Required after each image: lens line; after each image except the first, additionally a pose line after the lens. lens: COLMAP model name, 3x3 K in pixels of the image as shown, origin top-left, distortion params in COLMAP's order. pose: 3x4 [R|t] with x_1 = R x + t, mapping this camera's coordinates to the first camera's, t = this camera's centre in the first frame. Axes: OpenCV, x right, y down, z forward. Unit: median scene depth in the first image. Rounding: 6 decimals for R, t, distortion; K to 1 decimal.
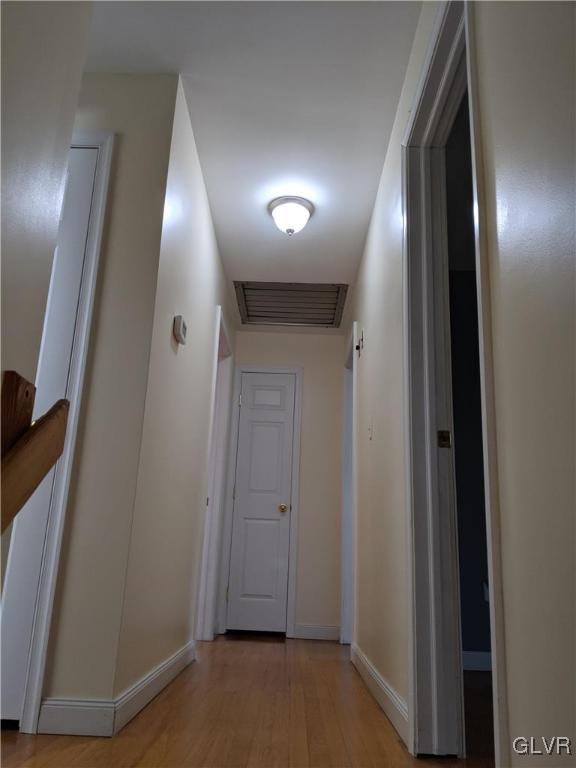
lens RADIAL K [[613.9, 0, 287.6], [0, 613.9, 384.7], [0, 0, 1]] dist [0.029424, -0.040131]
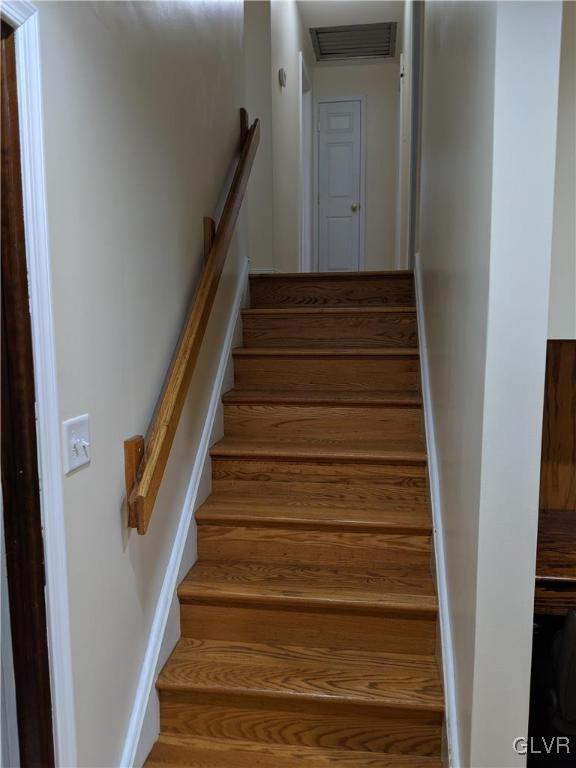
lens RADIAL K [[613.9, 0, 290.4], [0, 613.9, 383.2], [0, 0, 1]] dist [0.029424, -0.040131]
pose [[0.990568, -0.024402, -0.134834, 0.028671], [0.075659, 0.917818, 0.389726, 0.011767], [0.114243, -0.396252, 0.911007, -0.456941]]
